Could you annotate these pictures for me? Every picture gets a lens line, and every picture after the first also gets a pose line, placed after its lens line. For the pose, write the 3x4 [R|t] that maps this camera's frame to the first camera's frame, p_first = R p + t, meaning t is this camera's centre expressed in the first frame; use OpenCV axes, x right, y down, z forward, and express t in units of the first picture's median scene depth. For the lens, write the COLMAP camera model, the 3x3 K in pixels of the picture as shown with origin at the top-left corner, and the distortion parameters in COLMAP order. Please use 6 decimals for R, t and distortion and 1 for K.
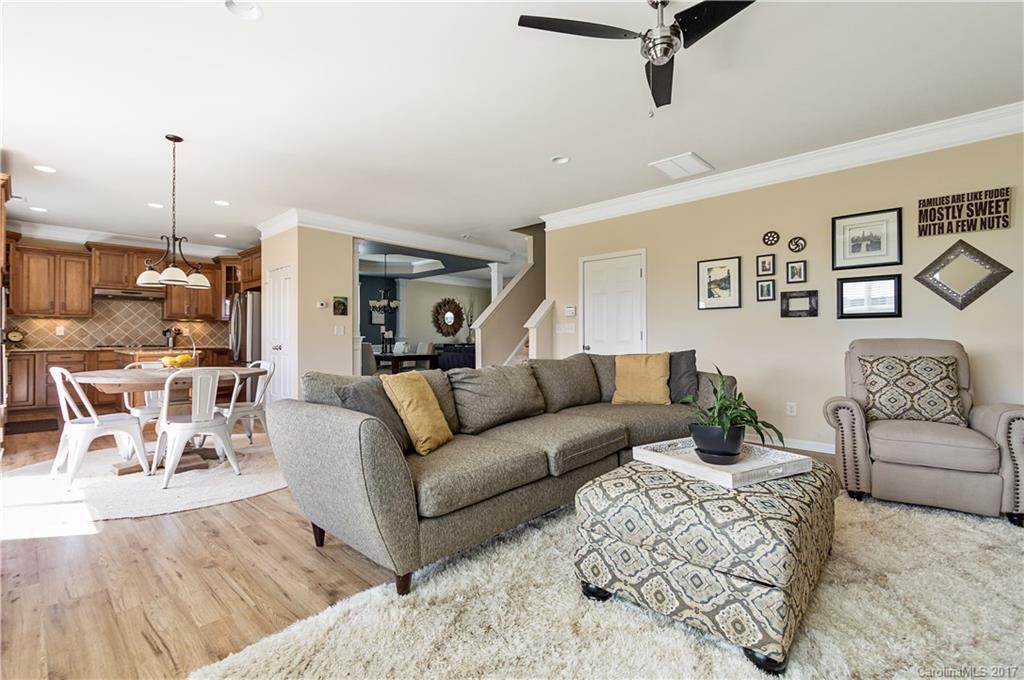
lens RADIAL K [[465.1, 0, 510.2], [0, 465.1, 335.9], [0, 0, 1]] dist [0.000200, -0.000329]
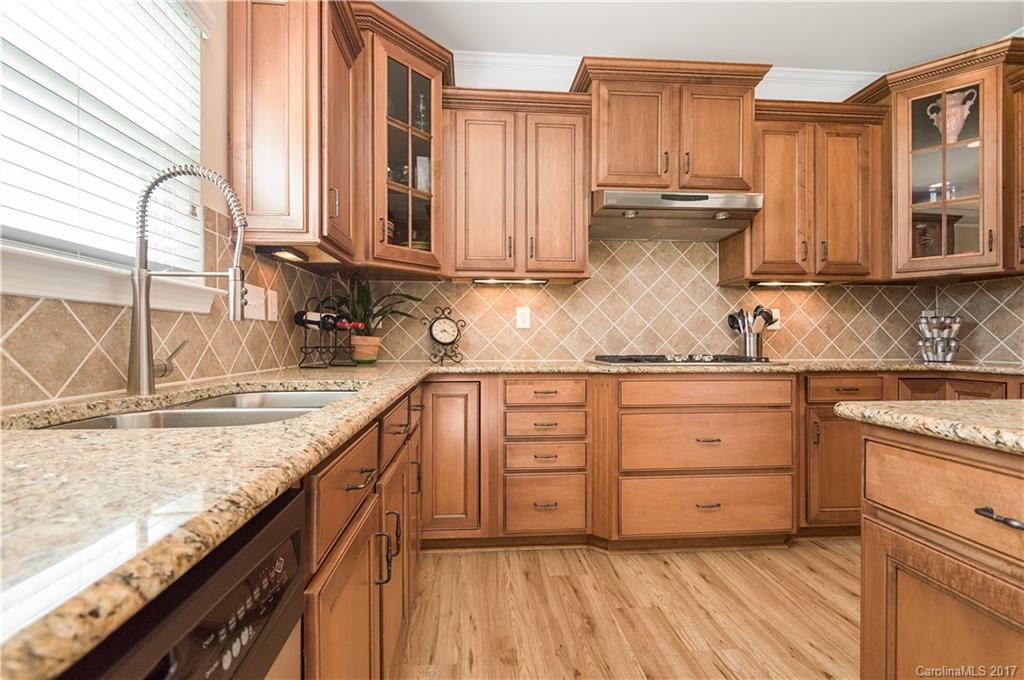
lens RADIAL K [[475.0, 0, 512.8], [0, 475.0, 335.4], [0, 0, 1]] dist [0.023475, -0.000081]
pose [[0.746822, -0.005658, -0.665000, -0.701252], [0.002619, 0.999981, -0.005566, 0.007090], [0.665018, 0.002415, 0.746823, 0.687021]]
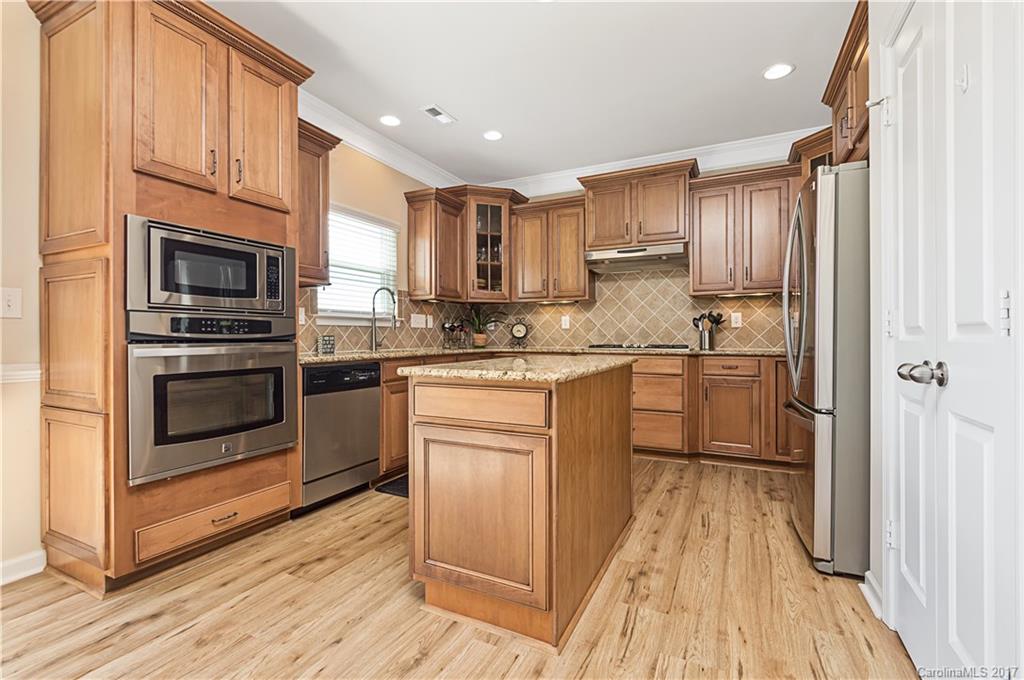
lens RADIAL K [[454.3, 0, 507.9], [0, 454.3, 336.8], [0, 0, 1]] dist [-0.000464, -0.000520]
pose [[0.283780, 0.001471, -0.958888, -0.342933], [0.008292, 0.999958, 0.003988, 0.007414], [0.958854, -0.009083, 0.283756, 0.724126]]
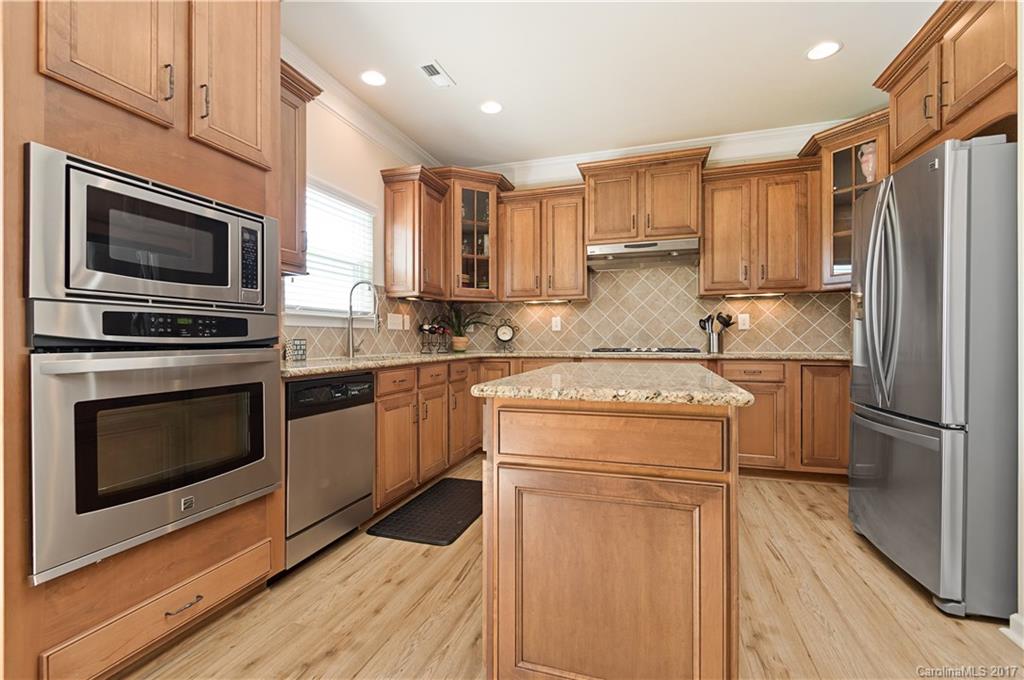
lens RADIAL K [[453.8, 0, 500.7], [0, 453.8, 338.2], [0, 0, 1]] dist [-0.002830, -0.001082]
pose [[0.416492, -0.002338, -0.909136, -0.439917], [0.009615, 0.999952, 0.001833, 0.006733], [0.909089, -0.009505, 0.416495, 0.673979]]
